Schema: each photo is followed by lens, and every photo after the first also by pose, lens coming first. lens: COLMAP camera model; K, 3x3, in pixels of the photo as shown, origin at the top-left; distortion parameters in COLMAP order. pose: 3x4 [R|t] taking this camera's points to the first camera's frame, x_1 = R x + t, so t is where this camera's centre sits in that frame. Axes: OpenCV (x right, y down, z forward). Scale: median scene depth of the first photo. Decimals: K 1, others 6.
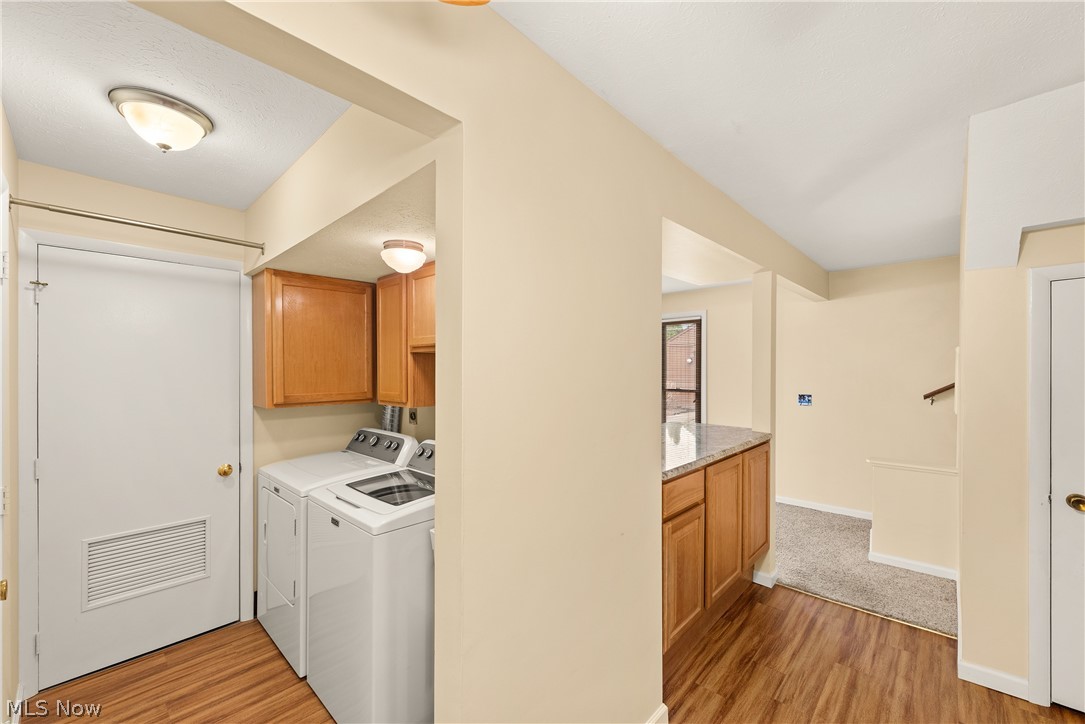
lens RADIAL K [[428.6, 0, 542.8], [0, 428.6, 366.0], [0, 0, 1]] dist [0.006685, -0.003205]
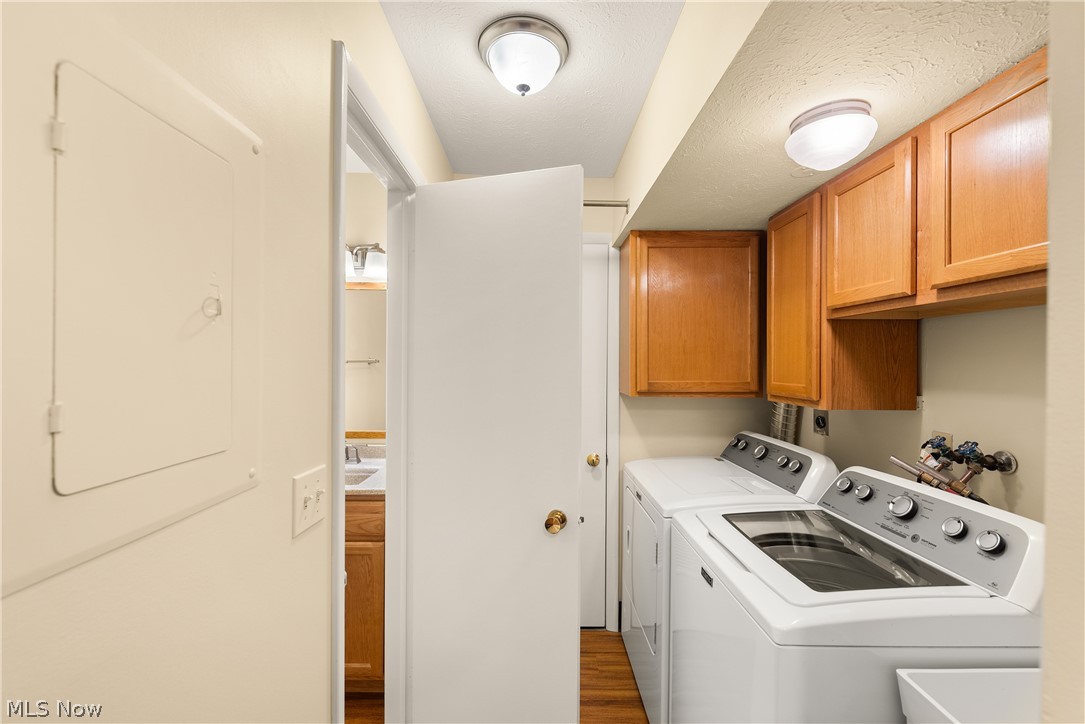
lens RADIAL K [[446.0, 0, 542.6], [0, 446.0, 366.9], [0, 0, 1]] dist [0.004681, -0.000812]
pose [[0.693889, 0.013921, -0.719947, -0.125973], [-0.002869, 0.999859, 0.016568, 0.025585], [0.720076, -0.009431, 0.693831, 0.257102]]
